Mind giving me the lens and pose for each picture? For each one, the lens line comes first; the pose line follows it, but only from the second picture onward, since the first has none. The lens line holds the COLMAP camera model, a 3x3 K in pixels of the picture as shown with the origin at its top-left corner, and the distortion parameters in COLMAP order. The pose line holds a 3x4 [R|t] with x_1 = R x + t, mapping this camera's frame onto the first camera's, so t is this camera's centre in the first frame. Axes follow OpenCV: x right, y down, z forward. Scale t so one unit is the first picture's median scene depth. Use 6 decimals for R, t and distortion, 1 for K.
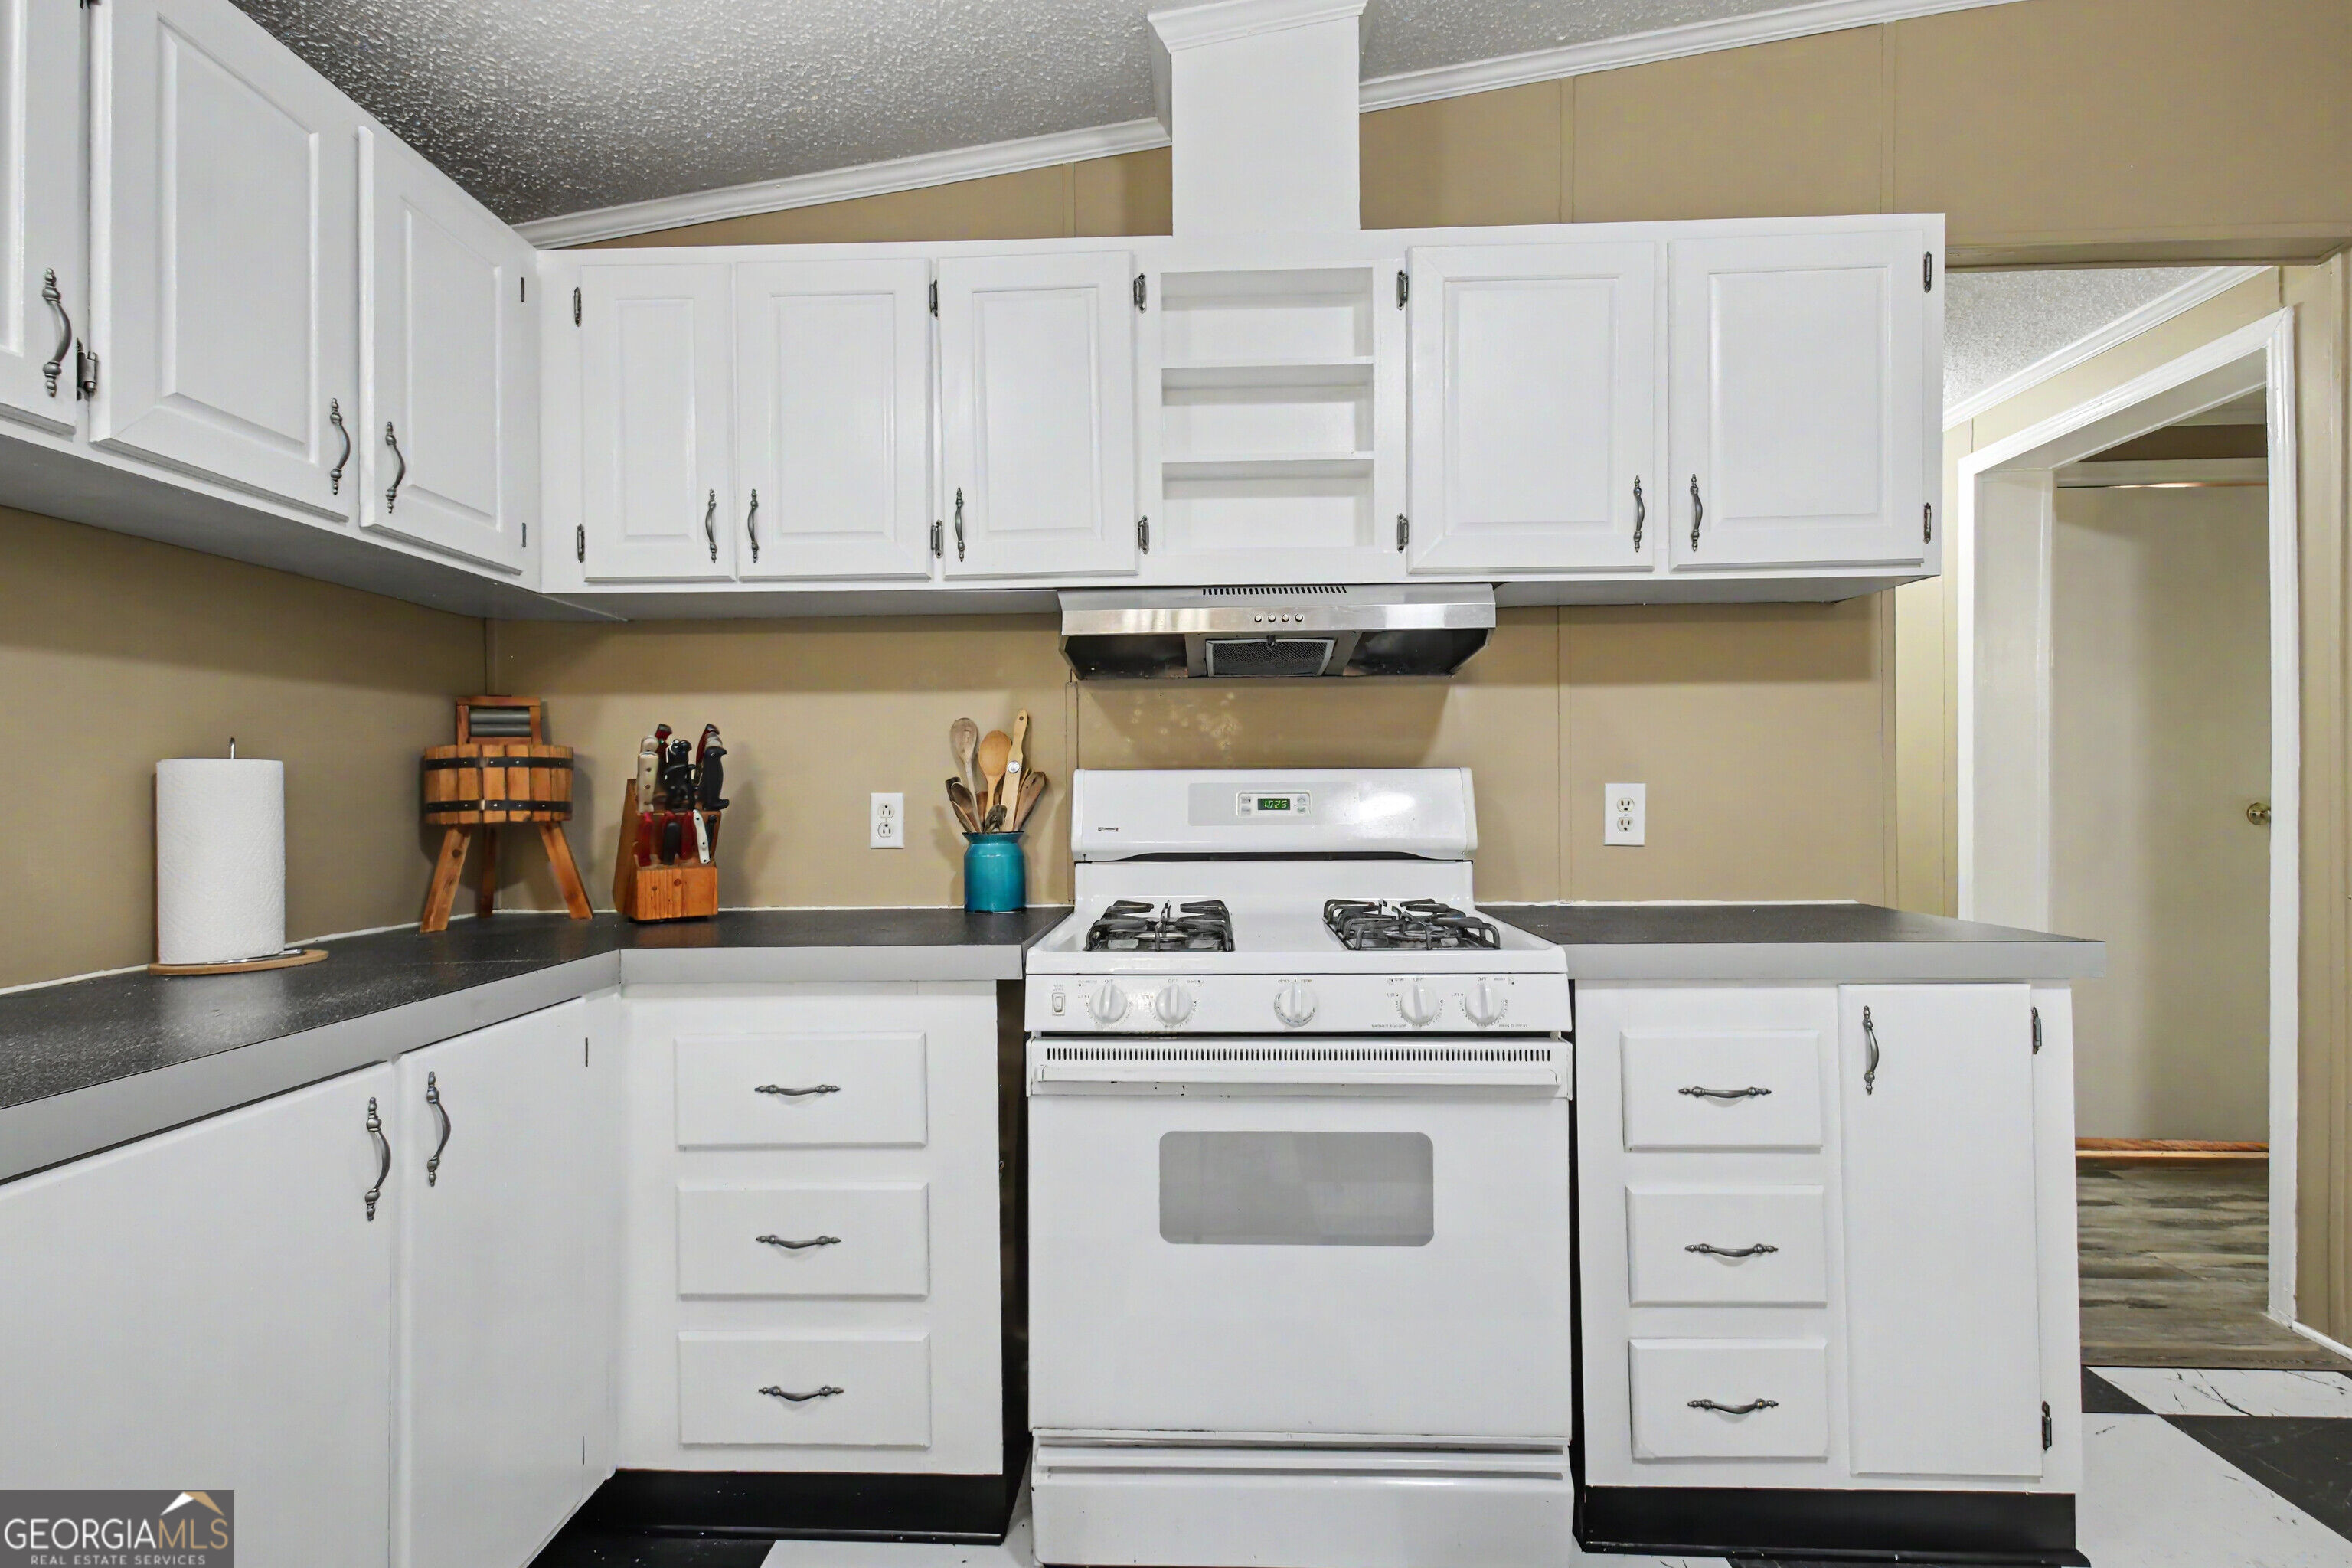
lens RADIAL K [[1103.4, 0, 1176.0], [0, 1103.4, 784.0], [0, 0, 1]] dist [-0.000297, -0.000032]
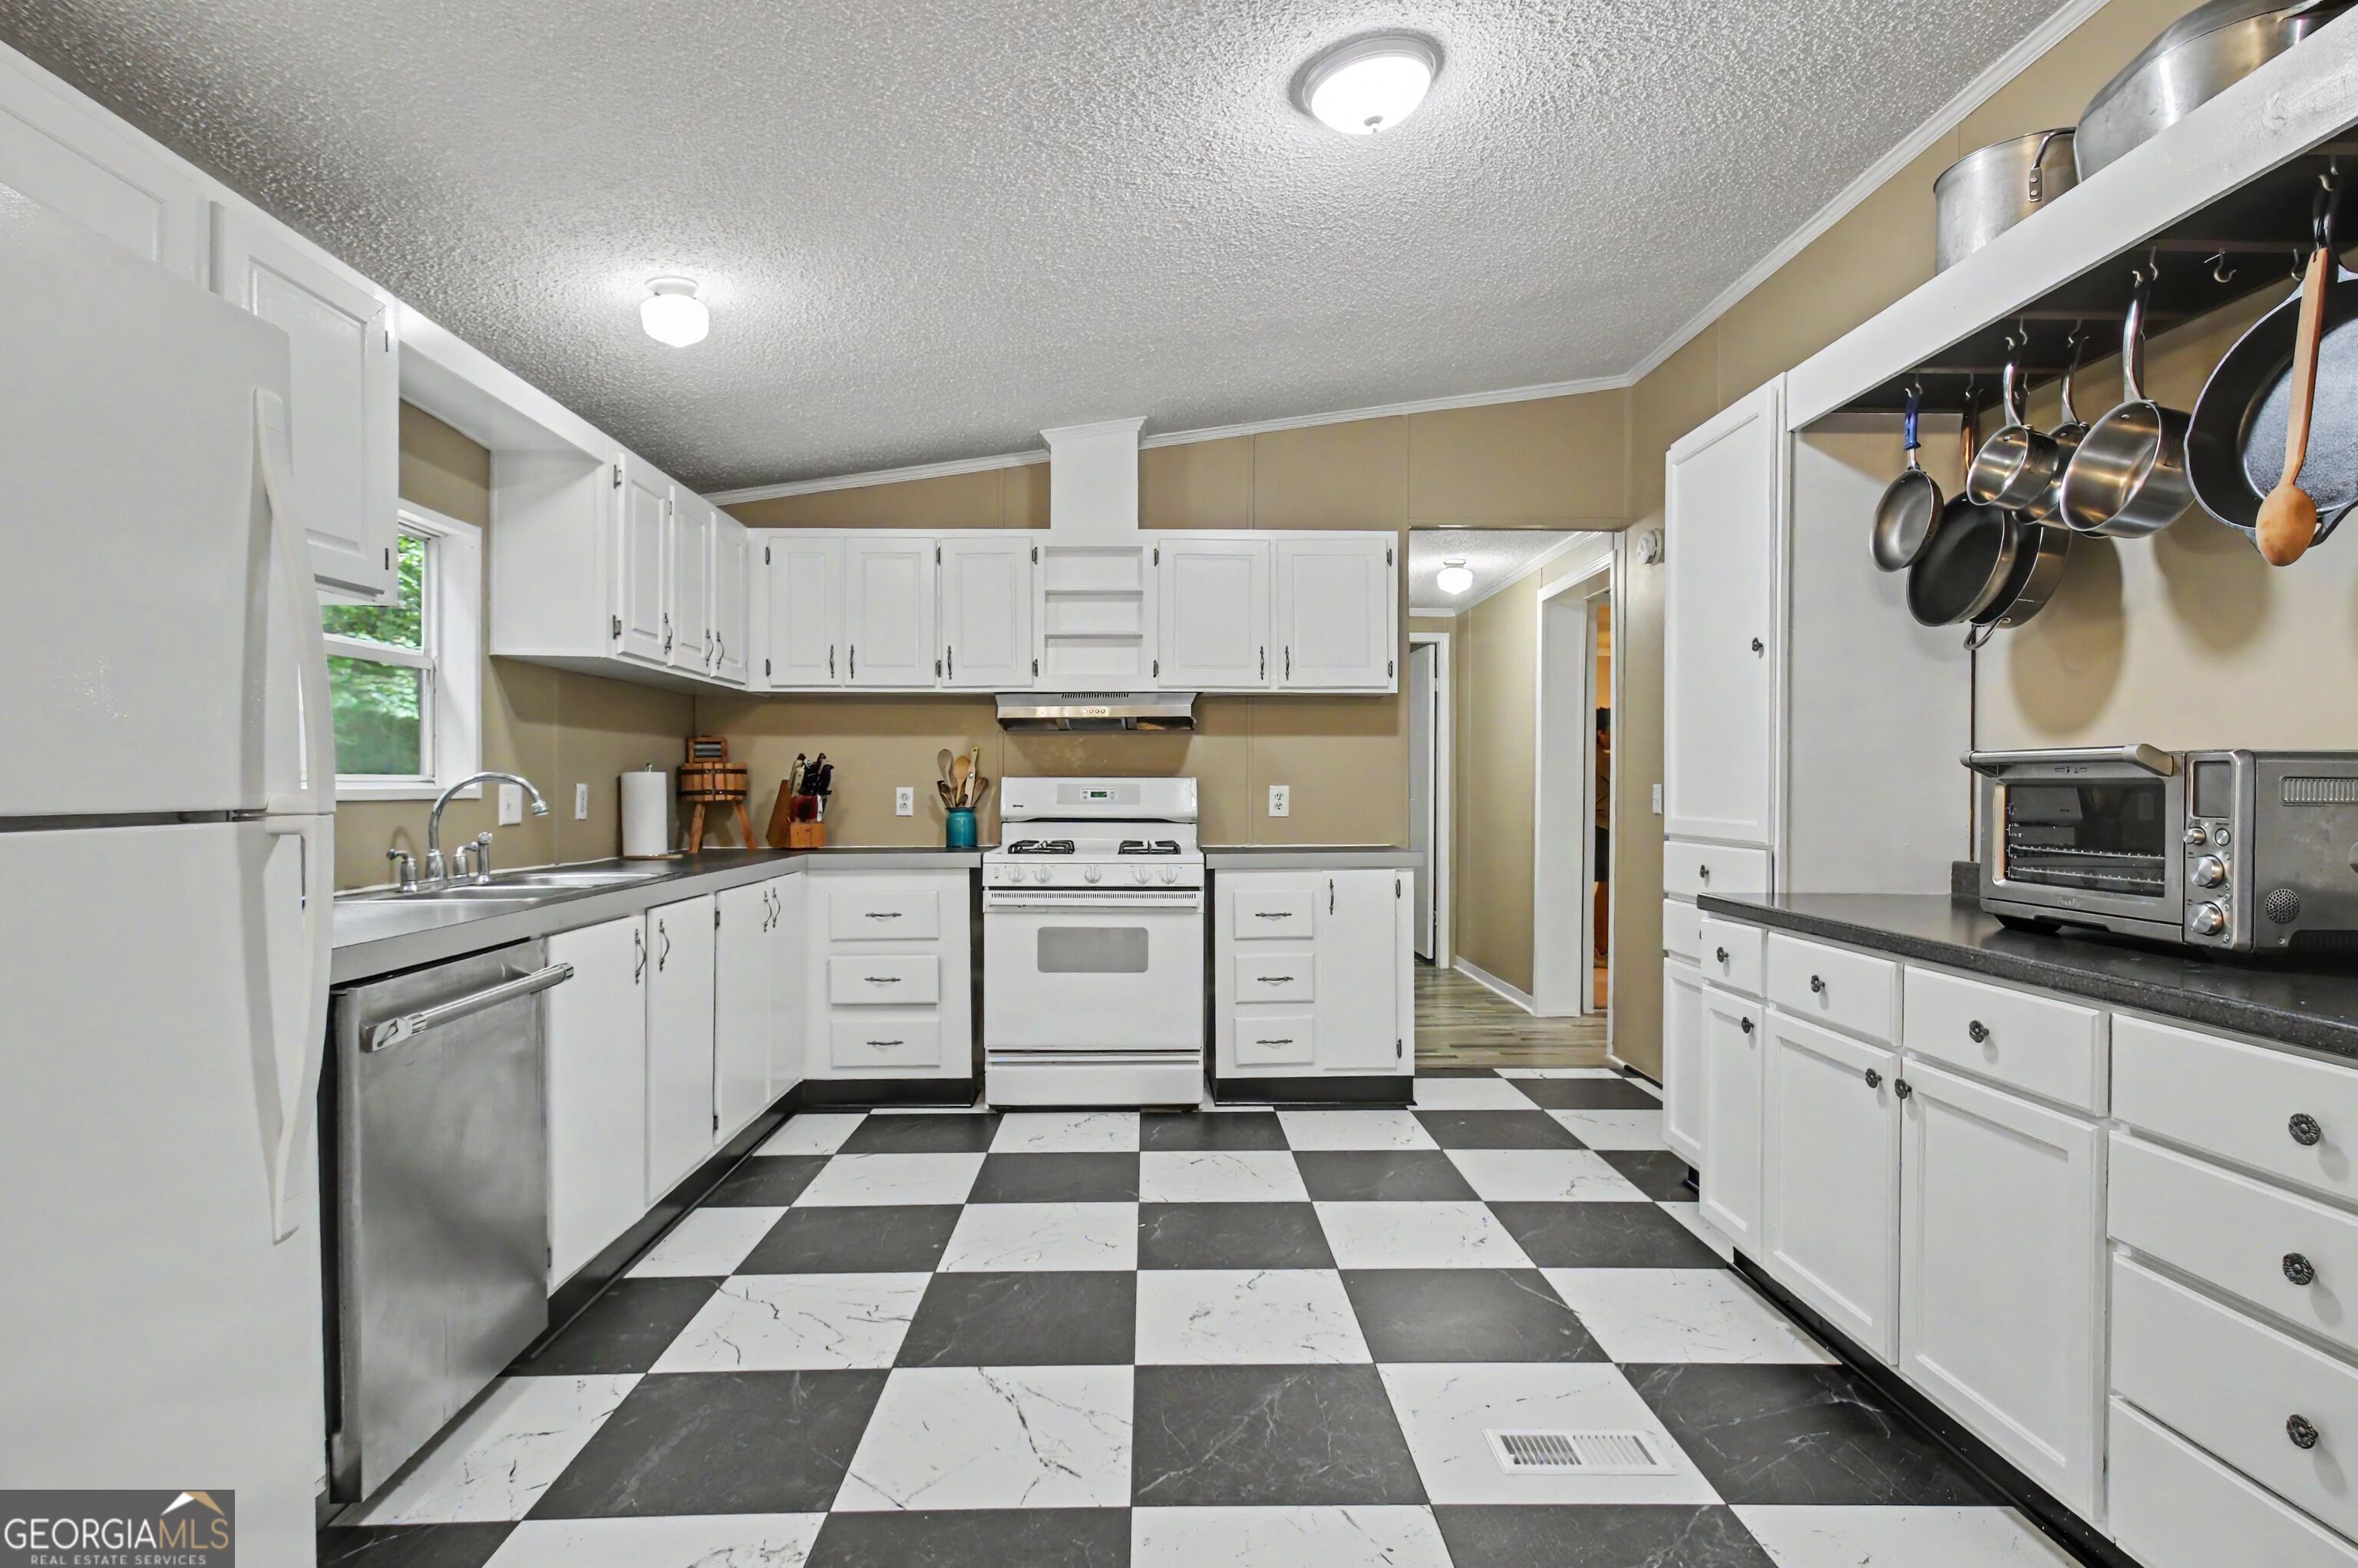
lens RADIAL K [[1265.6, 0, 1179.0], [0, 1265.6, 784.0], [0, 0, 1]] dist [-0.081500, 0.000020]
pose [[0.998280, 0.007407, 0.058160, 0.105353], [-0.007718, 0.999957, 0.005109, -0.015394], [-0.058120, -0.005549, 0.998294, -1.437680]]
